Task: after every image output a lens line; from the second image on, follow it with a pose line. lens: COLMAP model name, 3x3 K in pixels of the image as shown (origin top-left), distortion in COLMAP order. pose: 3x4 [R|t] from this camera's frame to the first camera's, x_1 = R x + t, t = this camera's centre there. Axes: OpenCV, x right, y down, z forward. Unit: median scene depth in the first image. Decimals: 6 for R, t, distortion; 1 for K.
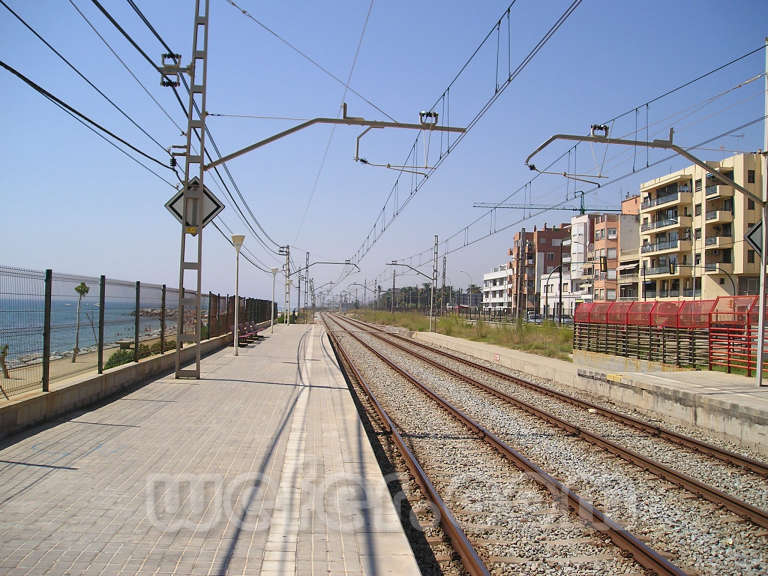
lens RADIAL K [[867.6, 0, 385.0], [0, 867.6, 287.9], [0, 0, 1]] dist [-0.431693, 0.019471]
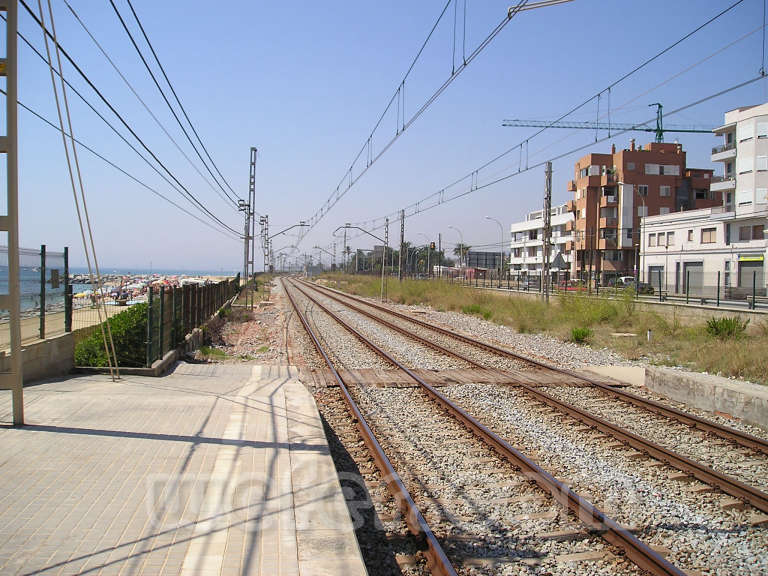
lens RADIAL K [[788.8, 0, 395.5], [0, 788.8, 287.0], [0, 0, 1]] dist [-0.147743, 0.118449]
pose [[0.997434, -0.006857, 0.071259, -0.028642], [0.003810, 0.999076, 0.042816, 0.008288], [-0.071487, -0.042434, 0.996538, 0.372222]]
